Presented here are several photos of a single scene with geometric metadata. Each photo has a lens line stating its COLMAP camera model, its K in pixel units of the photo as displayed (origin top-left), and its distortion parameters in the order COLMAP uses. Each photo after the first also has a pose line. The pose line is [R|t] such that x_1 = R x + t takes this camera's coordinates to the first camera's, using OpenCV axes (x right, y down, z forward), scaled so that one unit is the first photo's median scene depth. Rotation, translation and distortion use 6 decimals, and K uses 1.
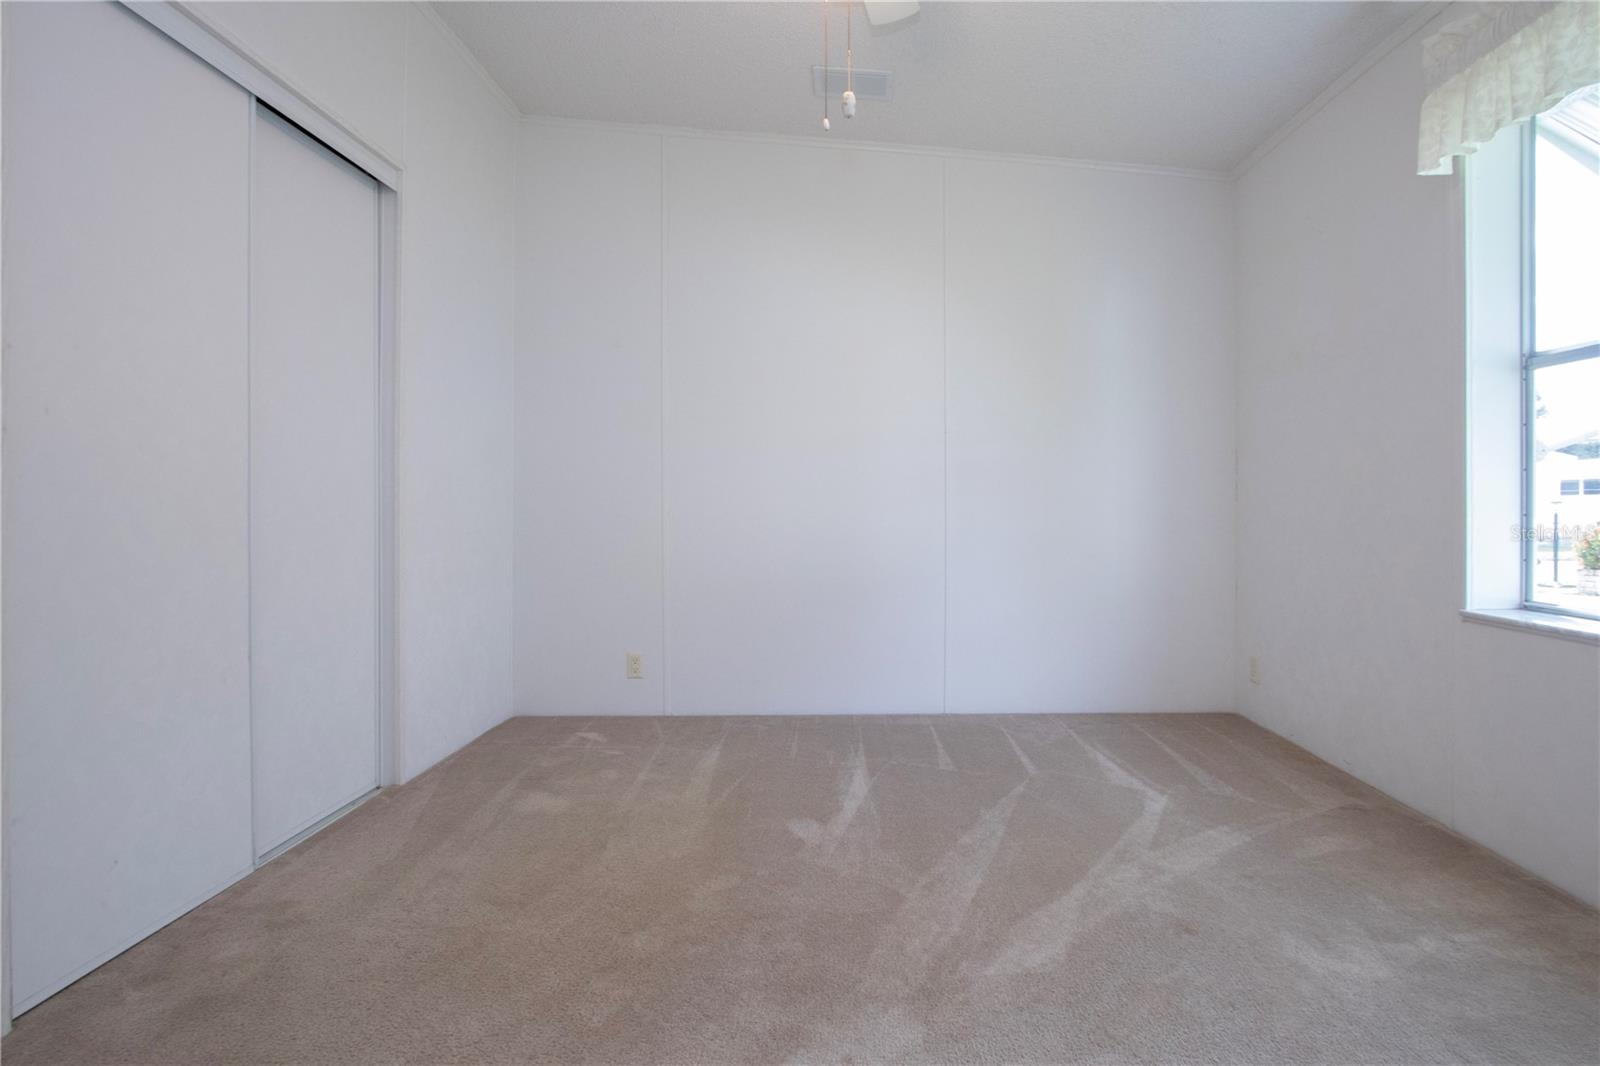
lens RADIAL K [[701.6, 0, 919.9], [0, 701.6, 501.2], [0, 0, 1]] dist [-0.012505, 0.000103]
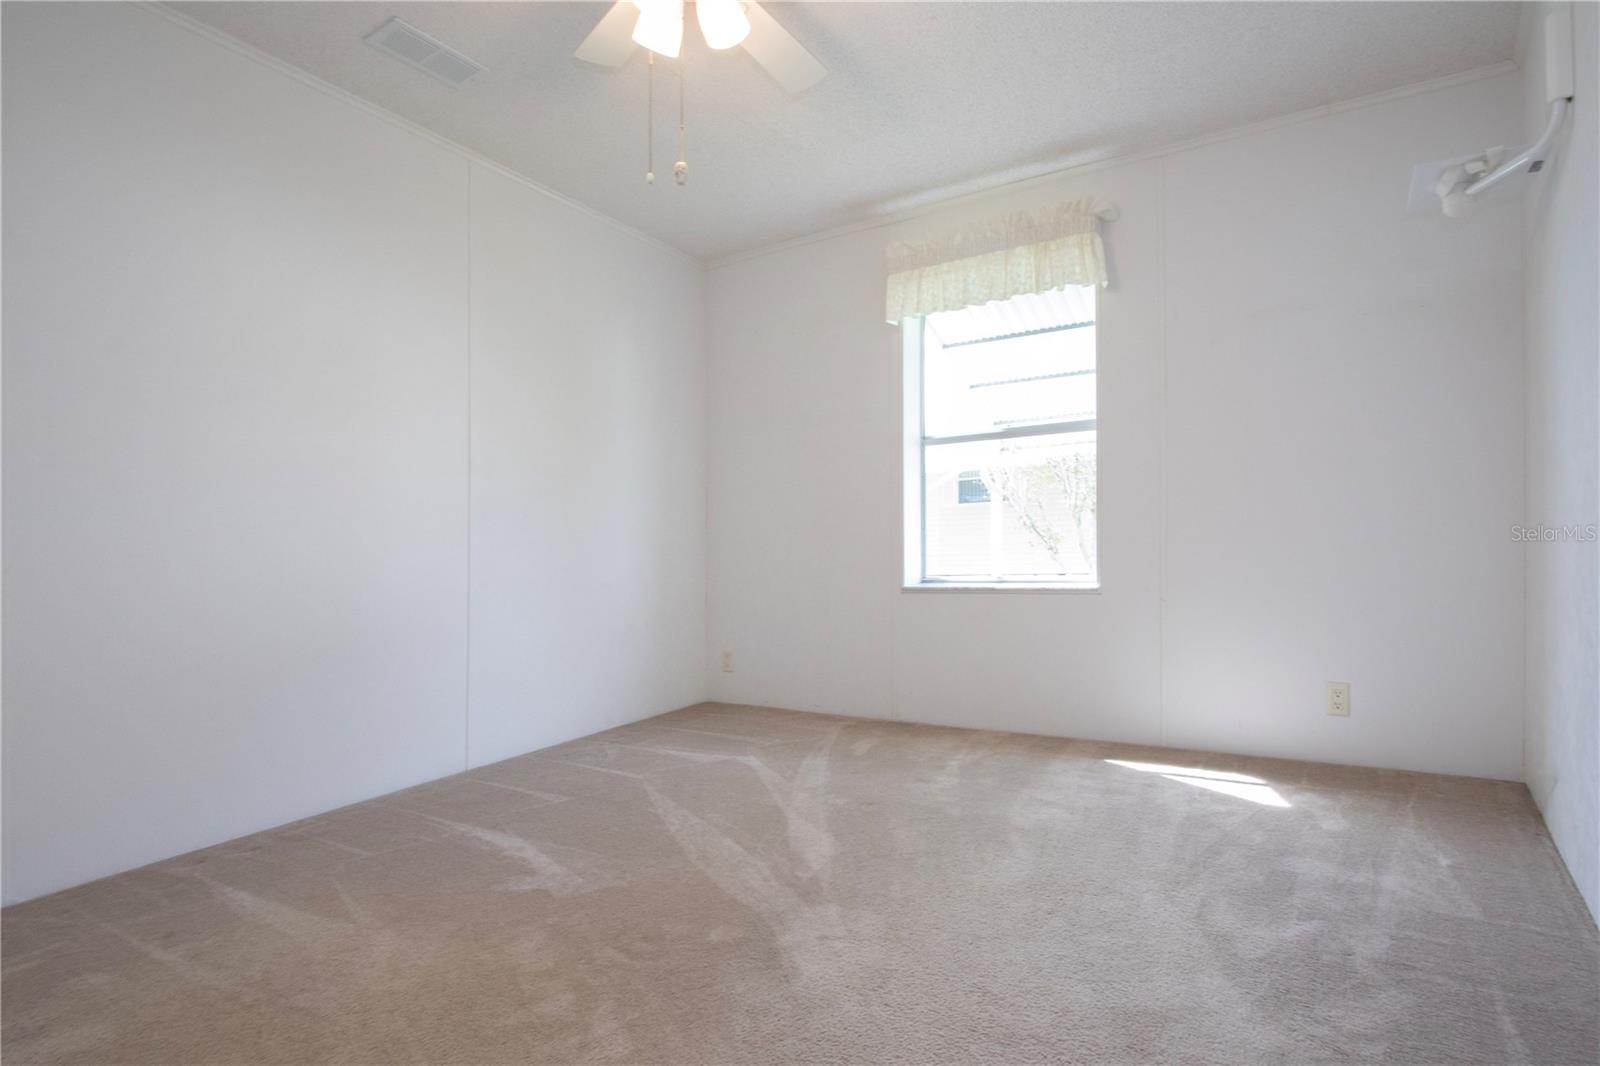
lens RADIAL K [[766.7, 0, 804.0], [0, 766.7, 543.1], [0, 0, 1]] dist [-0.004168, 0.000769]
pose [[0.586741, -0.031662, 0.809155, -0.845303], [0.034471, 0.999306, 0.014106, 0.018392], [-0.809040, 0.019616, 0.587426, 0.103623]]
